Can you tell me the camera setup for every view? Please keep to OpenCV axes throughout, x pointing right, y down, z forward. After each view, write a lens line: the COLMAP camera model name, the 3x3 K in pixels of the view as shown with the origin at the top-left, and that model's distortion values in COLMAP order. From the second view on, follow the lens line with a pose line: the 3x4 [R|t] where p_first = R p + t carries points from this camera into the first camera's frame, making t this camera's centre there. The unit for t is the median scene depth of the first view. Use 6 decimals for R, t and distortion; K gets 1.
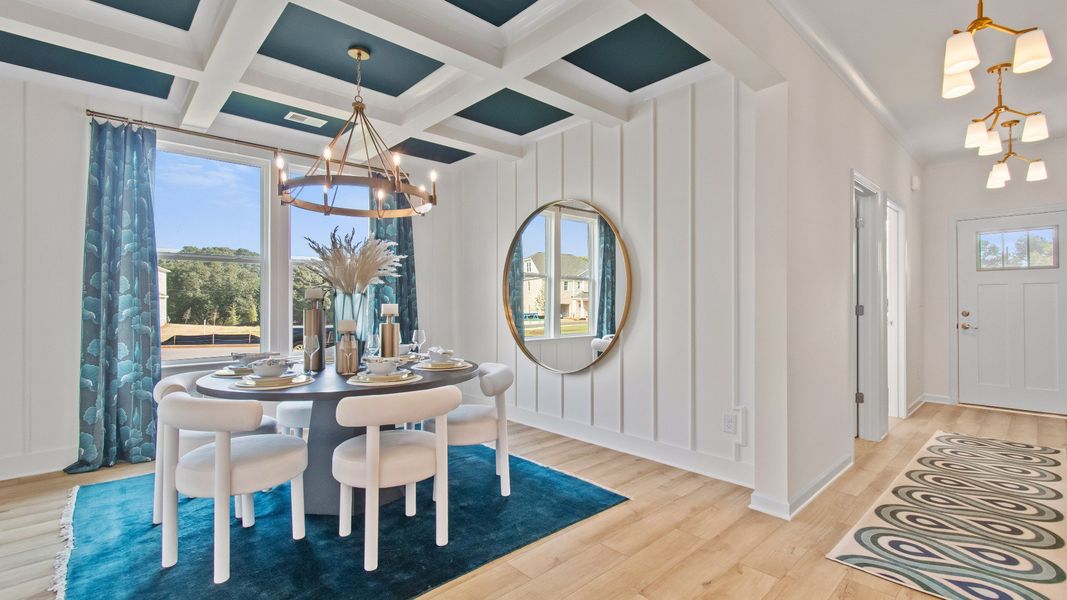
lens RADIAL K [[474.9, 0, 536.7], [0, 474.9, 298.0], [0, 0, 1]] dist [-0.001610, -0.000228]
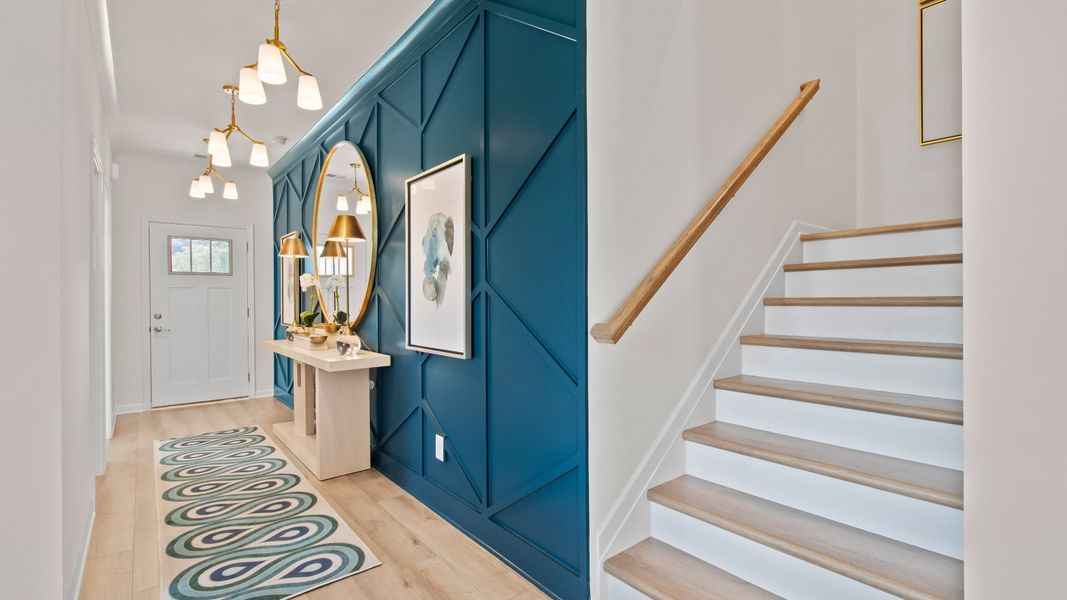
lens RADIAL K [[474.9, 0, 536.4], [0, 474.9, 299.8], [0, 0, 1]] dist [-0.001610, -0.000228]
pose [[0.048677, 0.001169, 0.998814, -0.090112], [-0.000593, 0.999999, -0.001142, -0.001351], [-0.998814, -0.000537, 0.048677, 0.287131]]
